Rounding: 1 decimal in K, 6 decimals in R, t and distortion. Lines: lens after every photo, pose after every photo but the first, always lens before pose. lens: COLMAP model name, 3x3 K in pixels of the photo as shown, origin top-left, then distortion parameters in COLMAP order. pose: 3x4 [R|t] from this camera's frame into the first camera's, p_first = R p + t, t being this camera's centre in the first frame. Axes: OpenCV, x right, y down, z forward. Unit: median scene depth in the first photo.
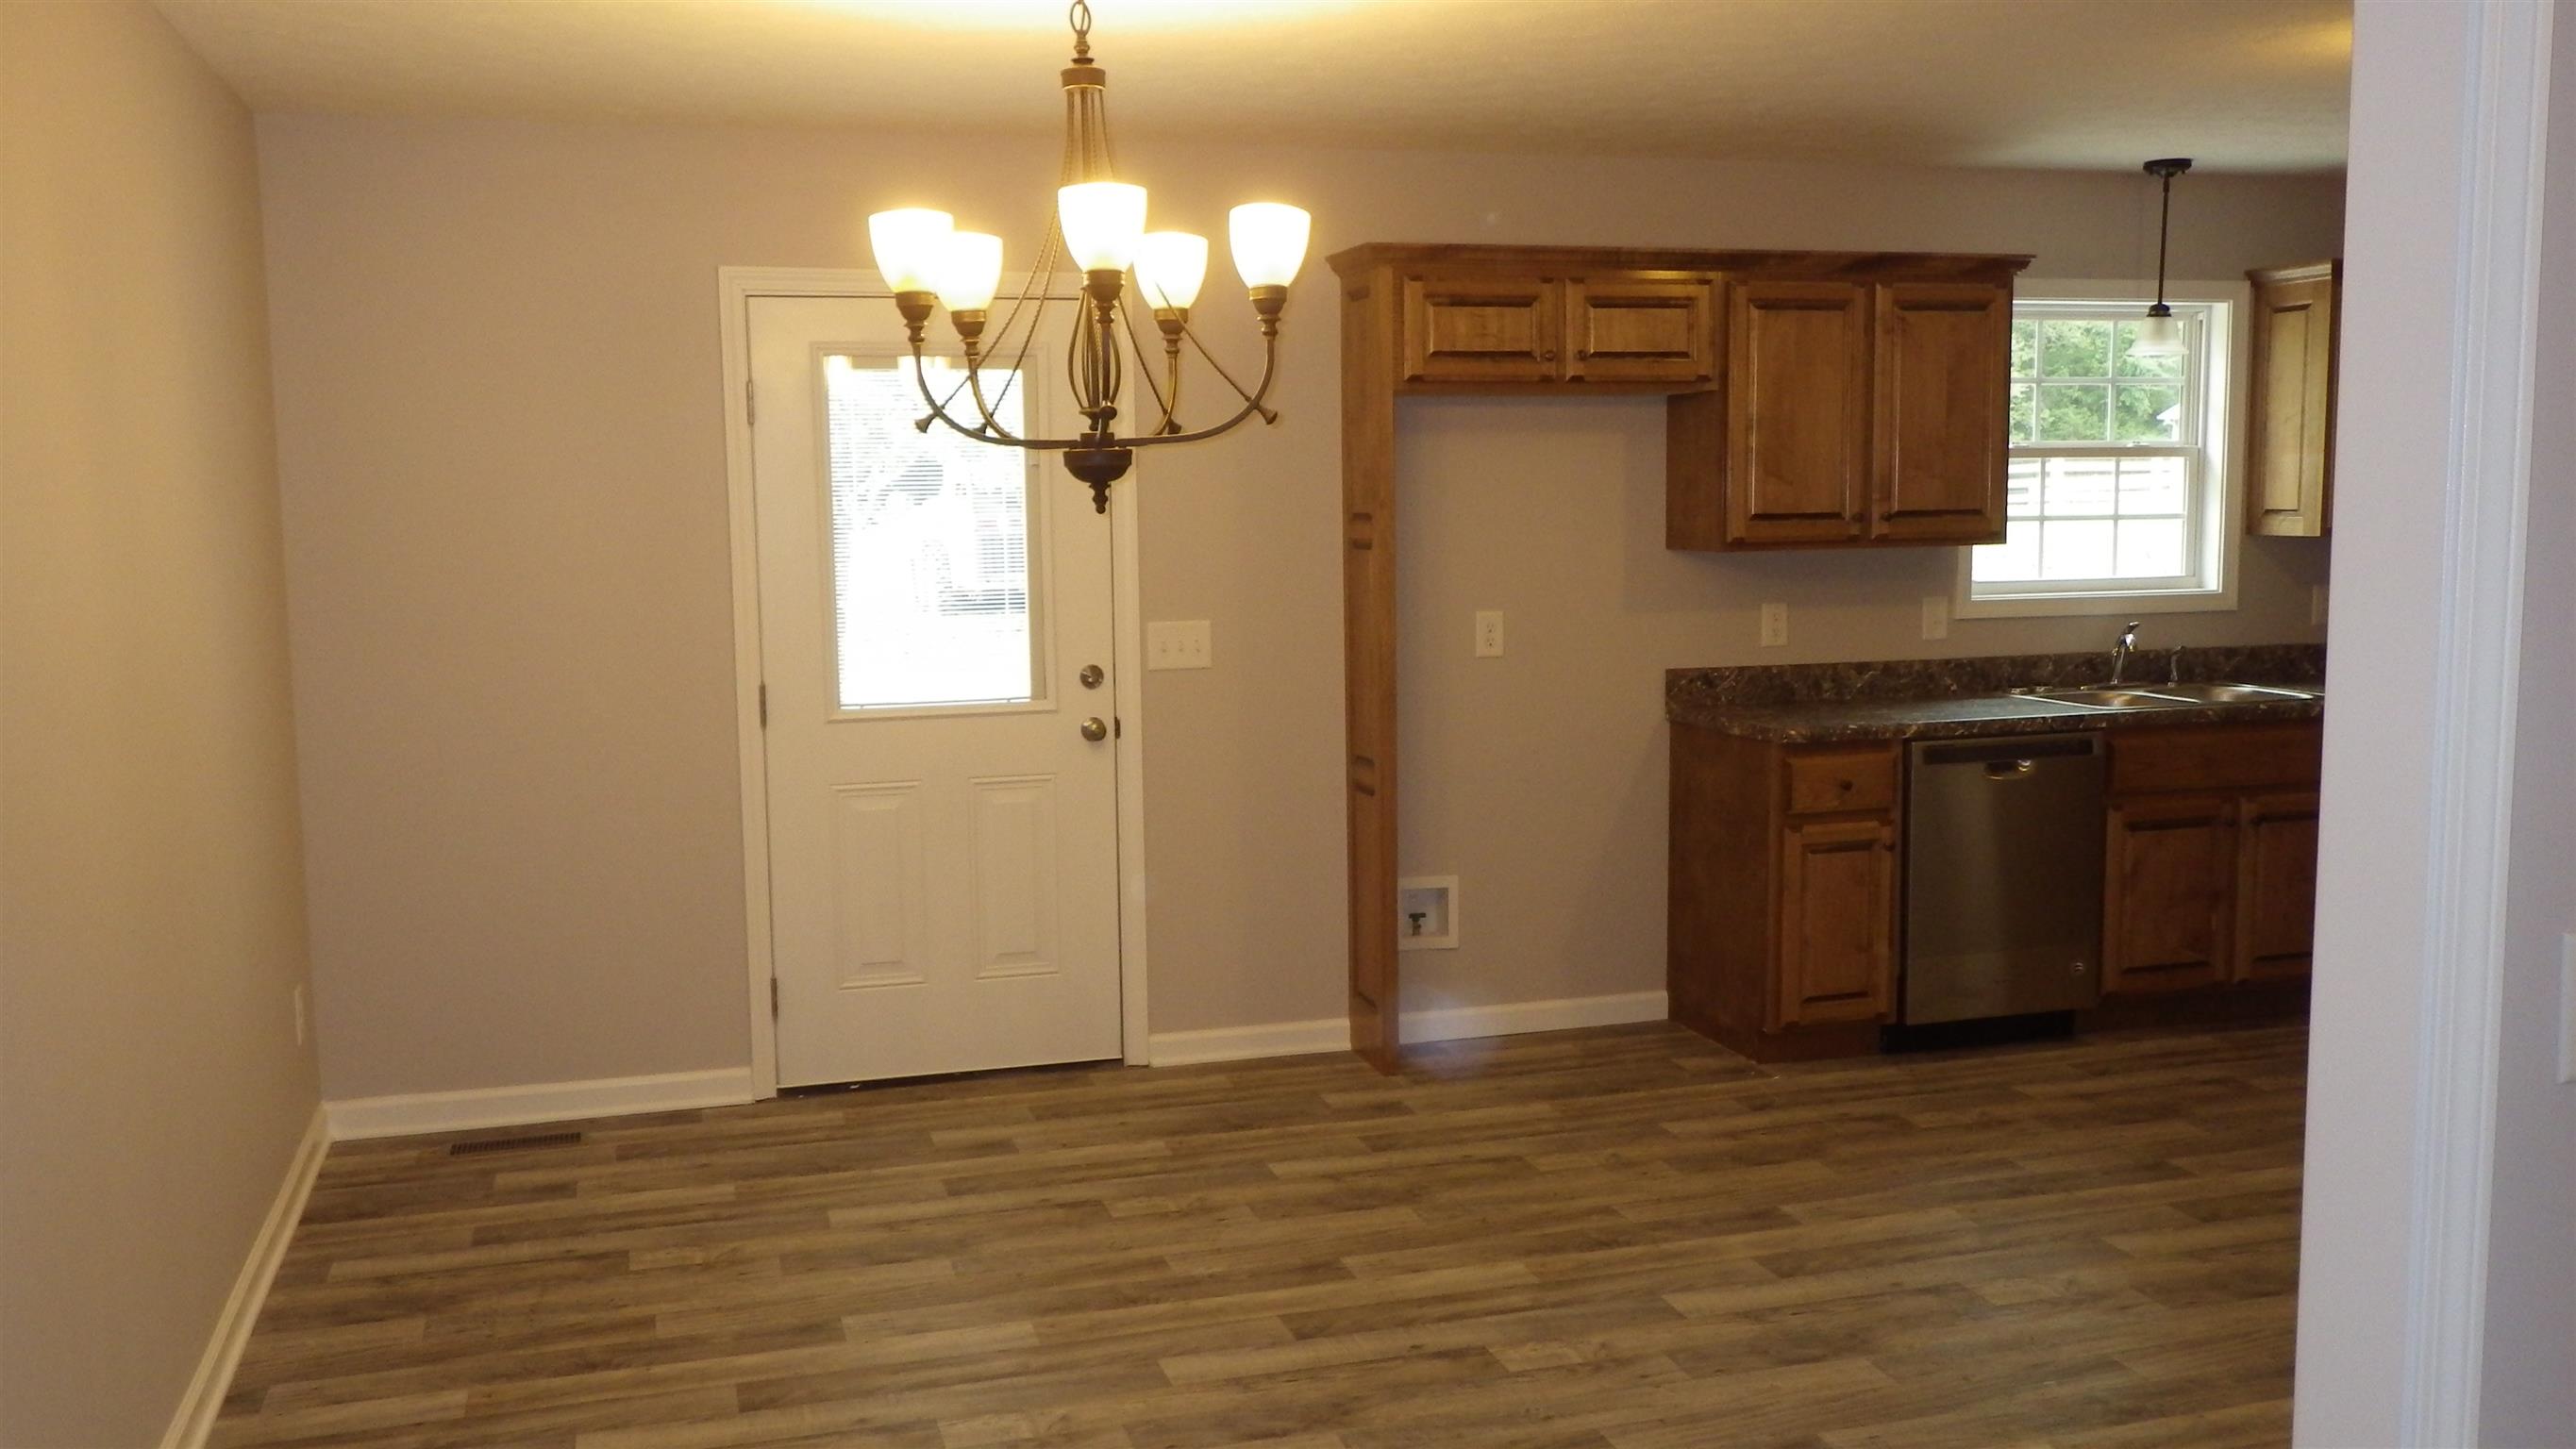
lens RADIAL K [[2135.1, 0, 1263.2], [0, 2135.1, 735.9], [0, 0, 1]] dist [-0.003349, 0.005919]
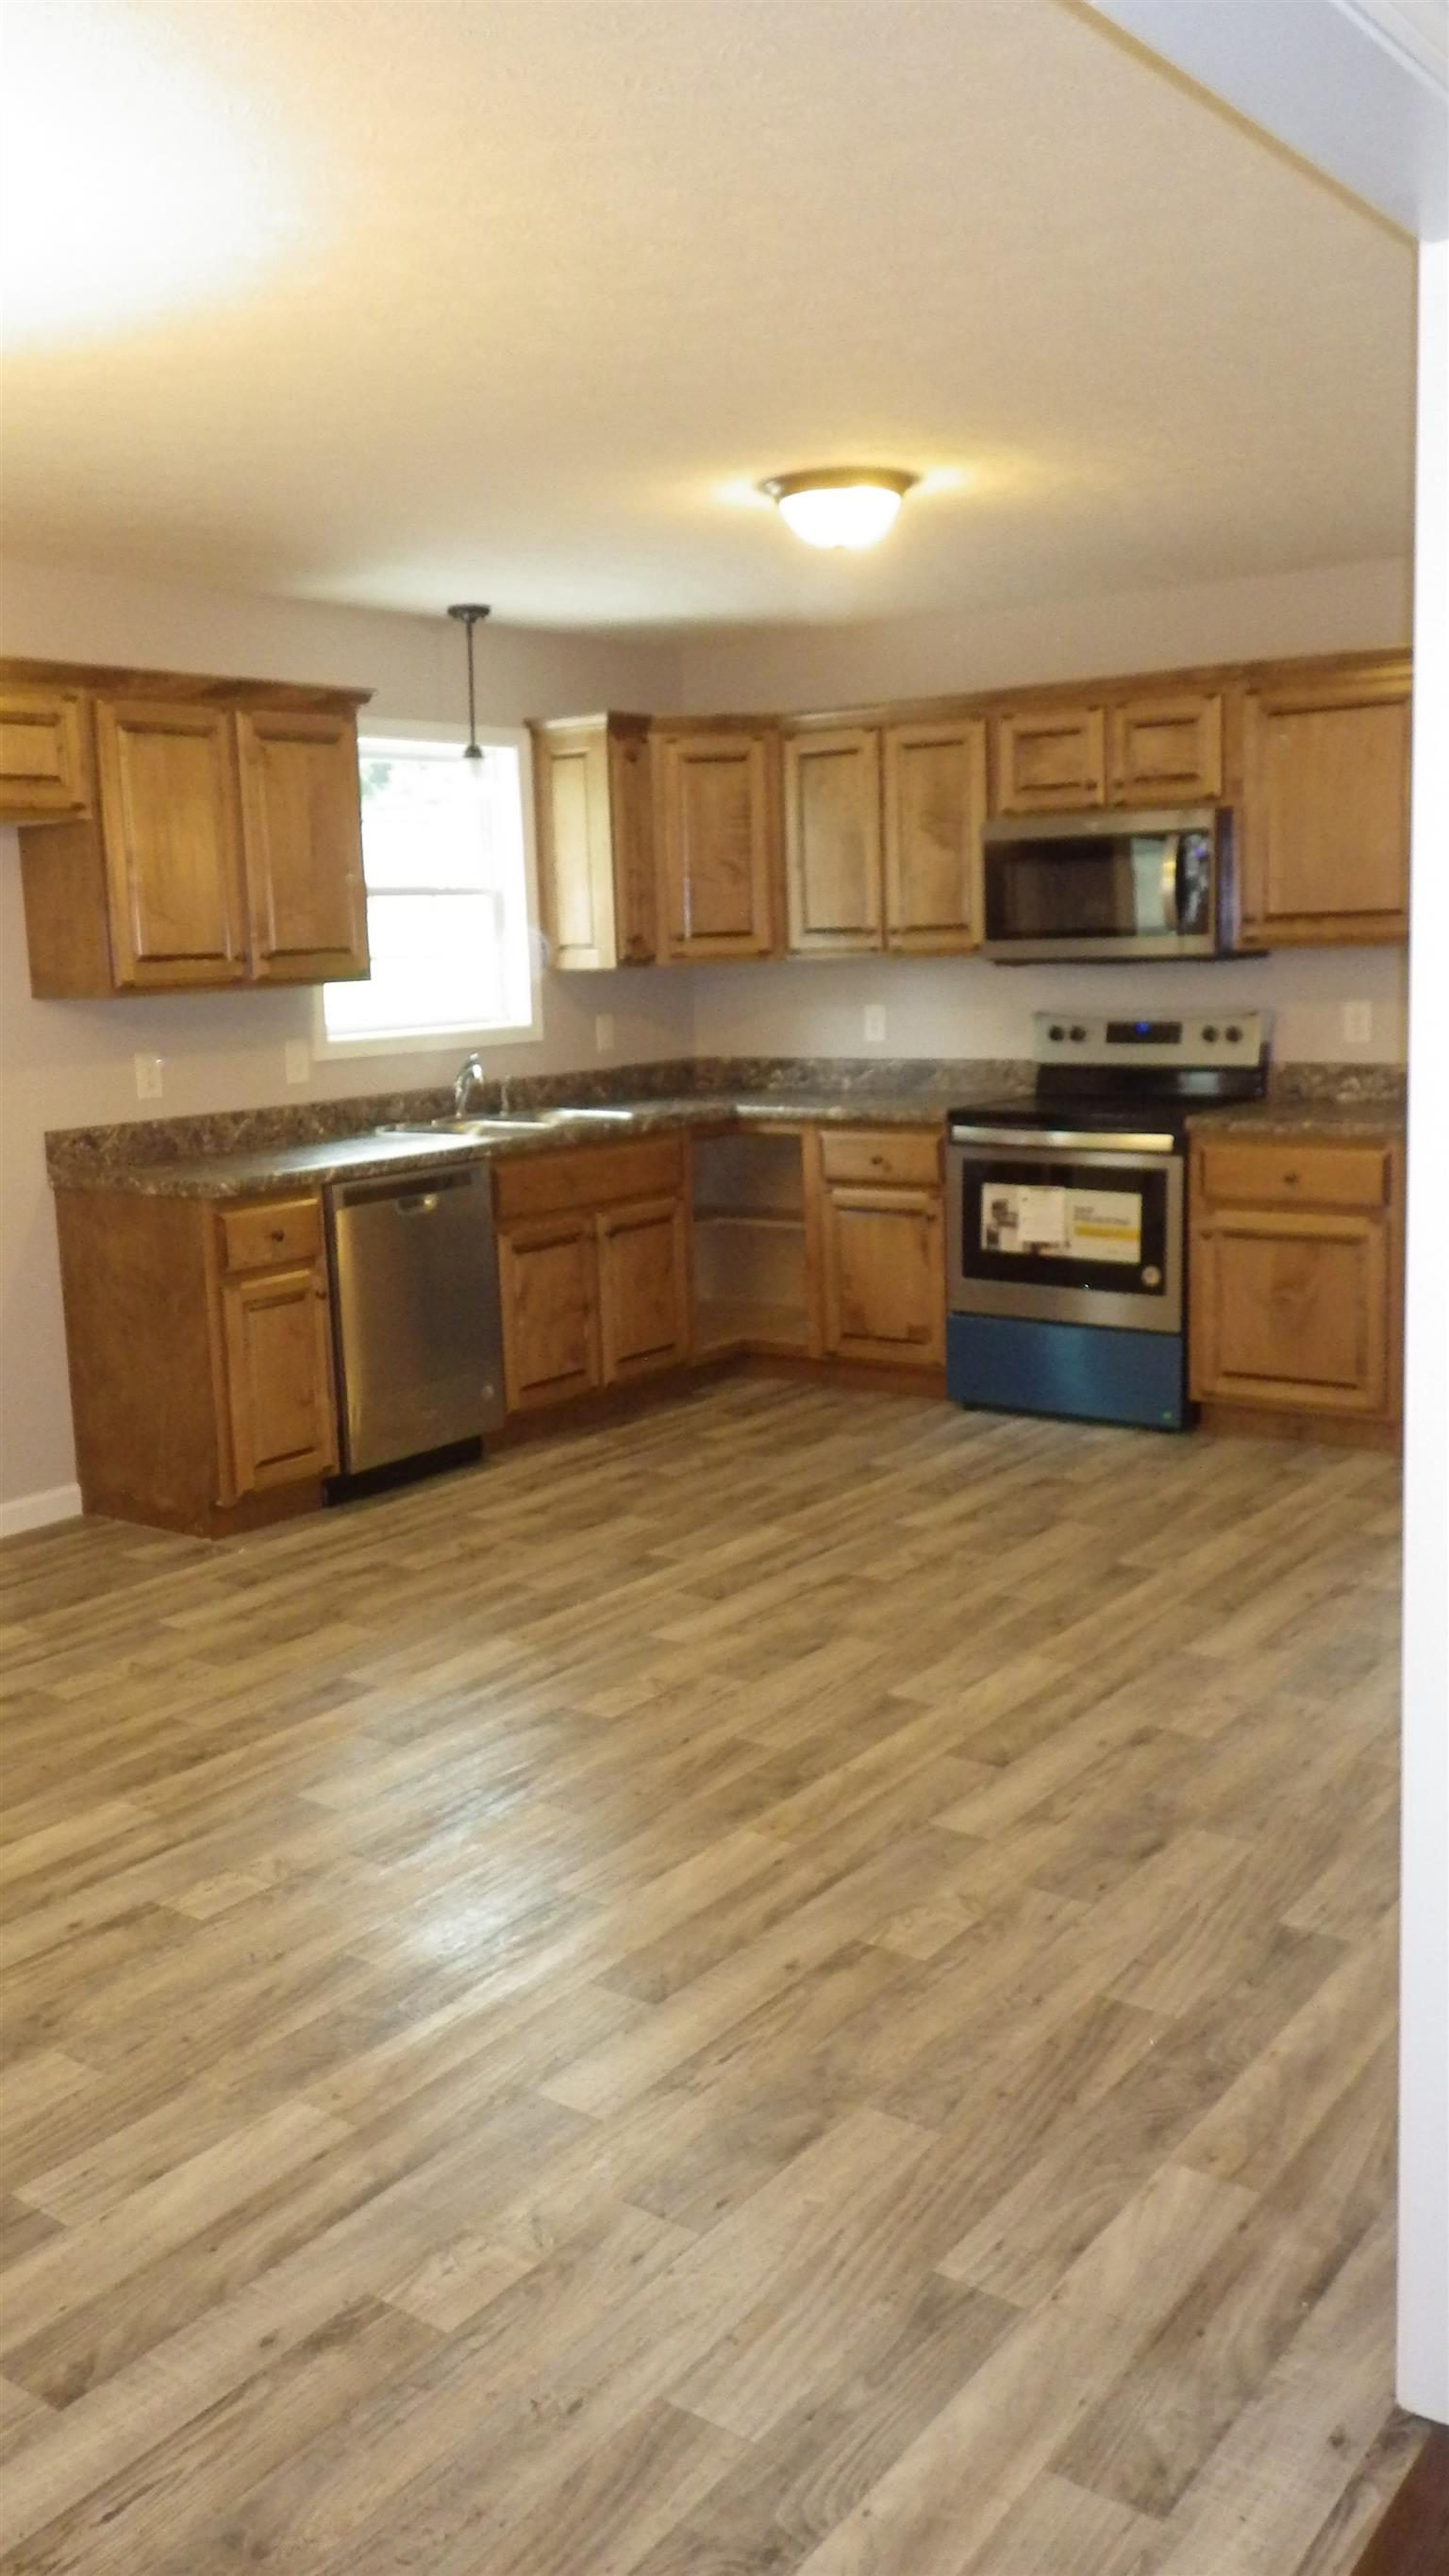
lens RADIAL K [[2135.1, 0, 729.3], [0, 2135.1, 1250.9], [0, 0, 1]] dist [-0.003349, 0.005919]
pose [[0.794041, -0.104402, 0.598831, -0.138022], [0.094505, 0.994364, 0.048048, 0.003026], [-0.600473, 0.018440, 0.799433, 0.111942]]
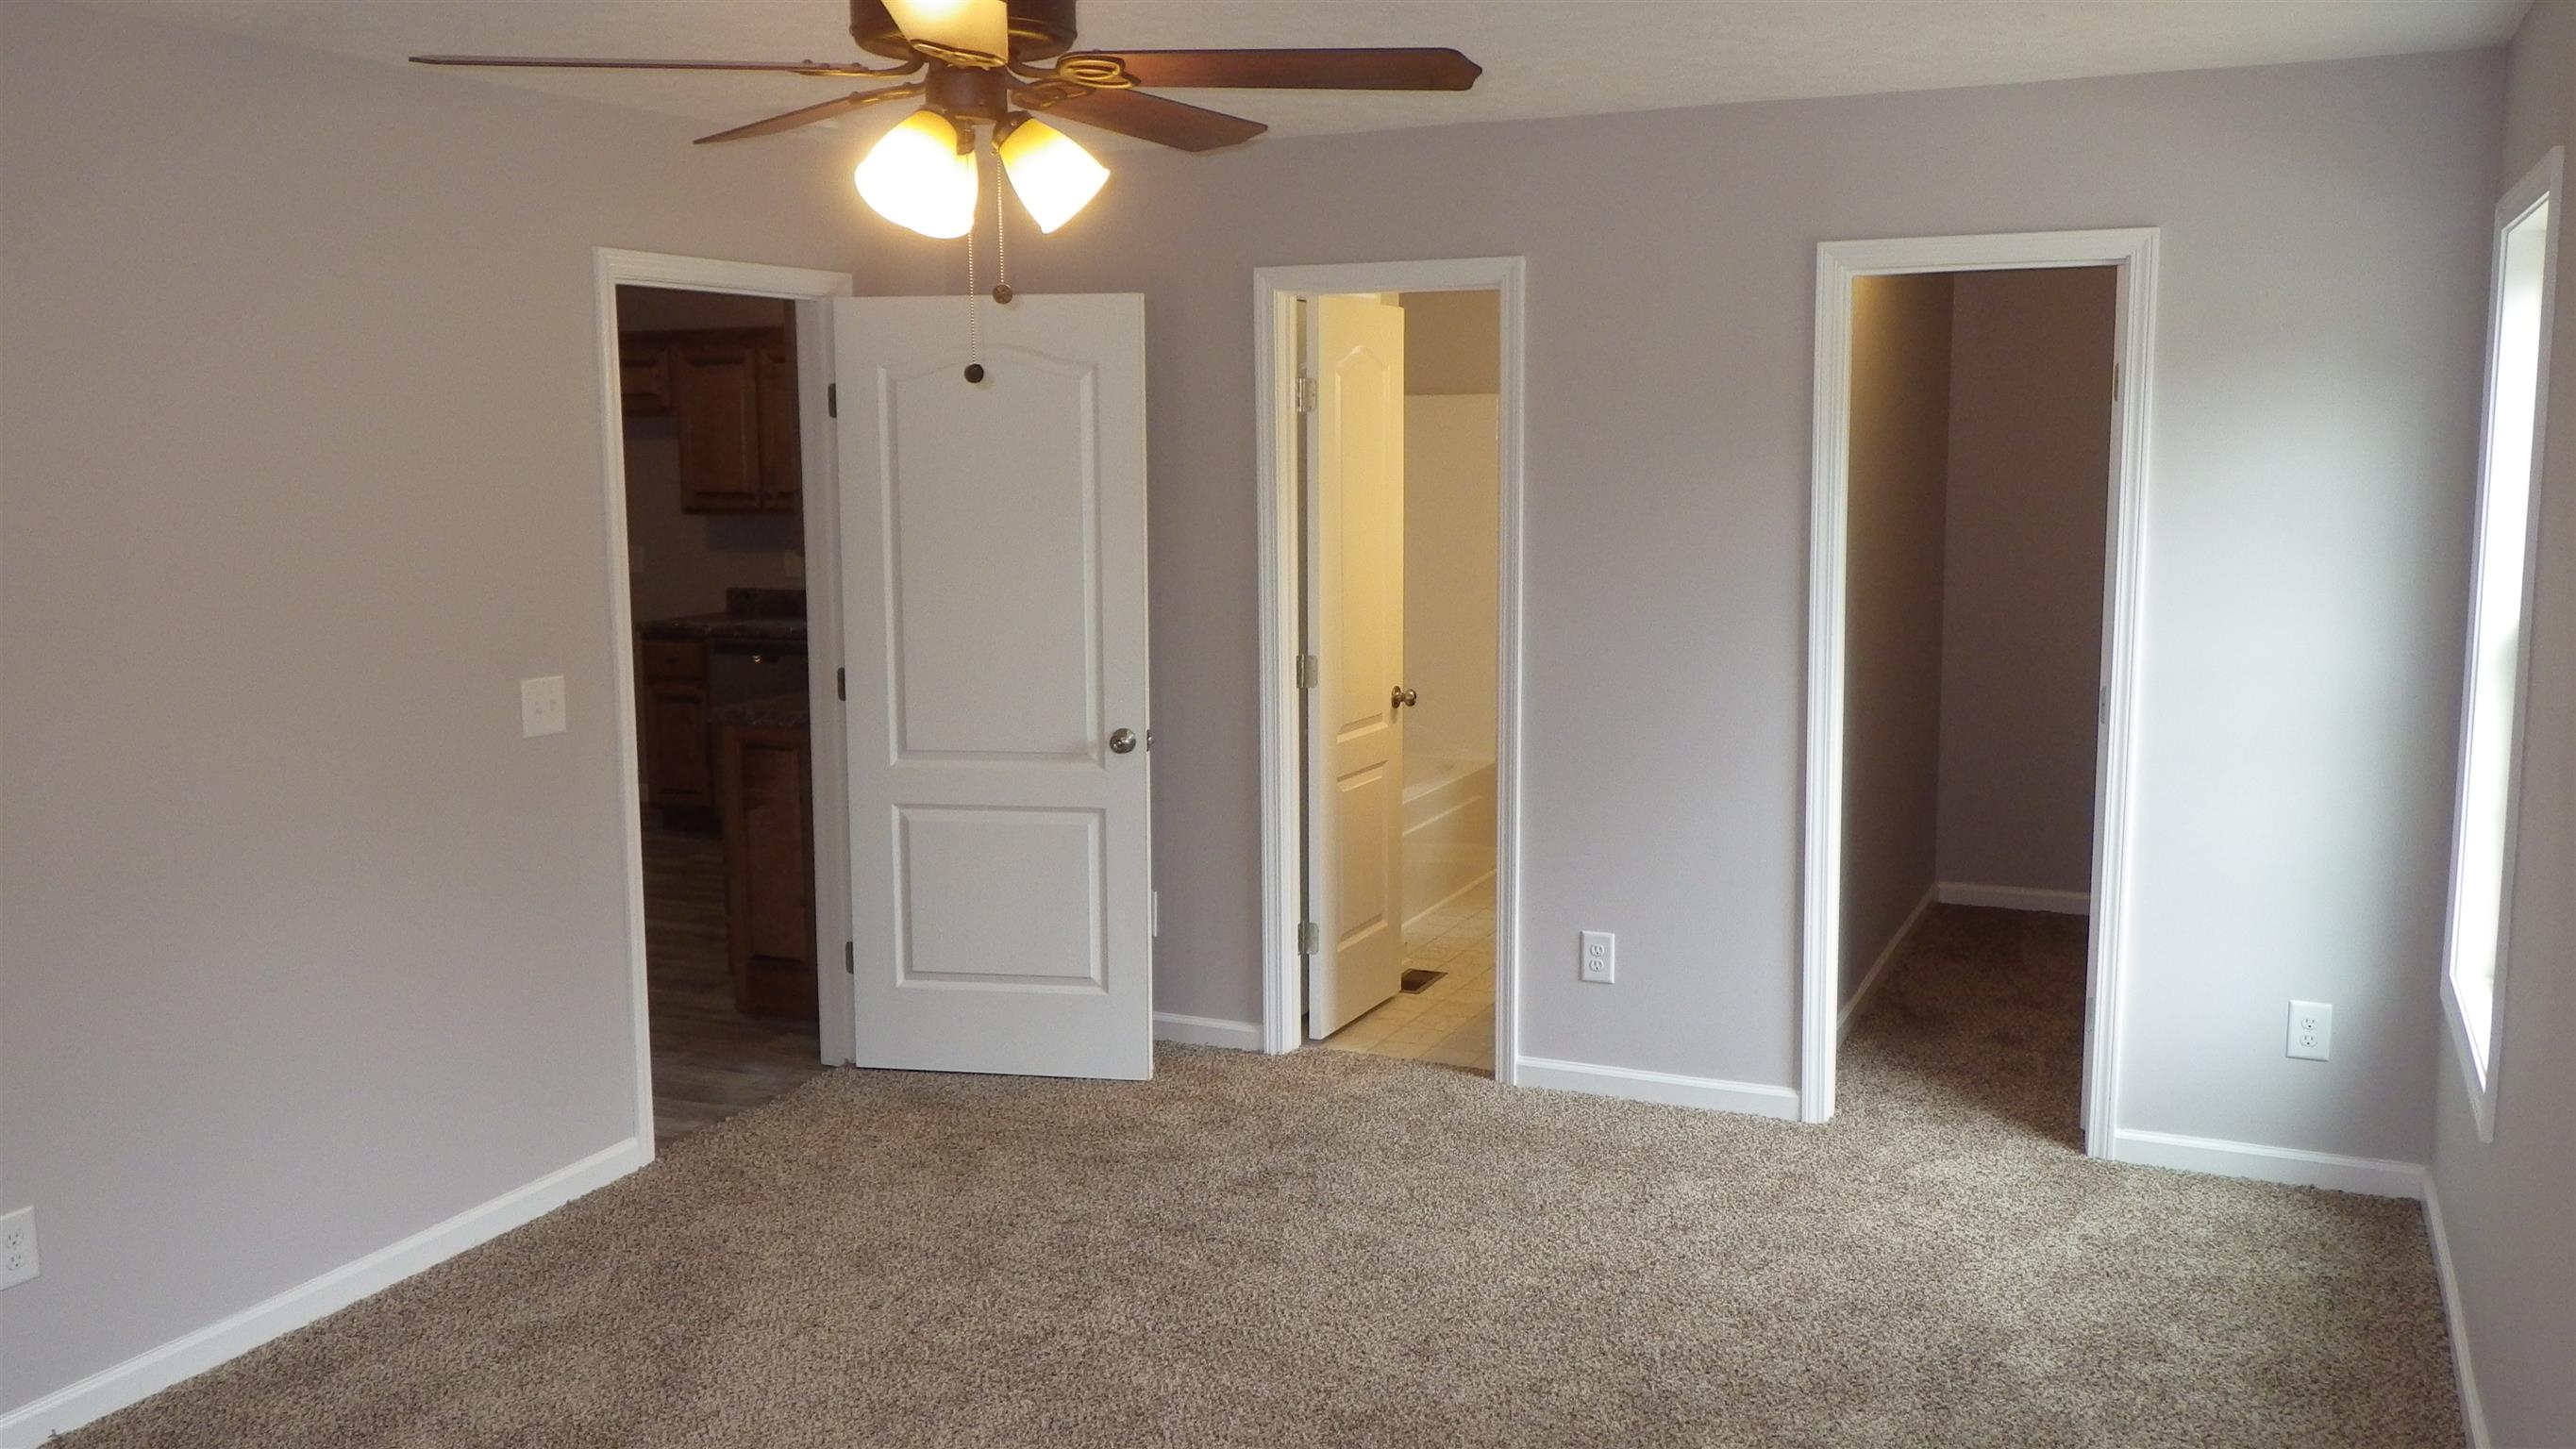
lens RADIAL K [[2135.1, 0, 1274.0], [0, 2135.1, 727.4], [0, 0, 1]] dist [-0.003349, 0.005919]
pose [[0.751427, 0.104889, -0.651426, 1.660553], [-0.083070, 0.994467, 0.064301, -0.067974], [0.654566, 0.005796, 0.755983, 0.068009]]
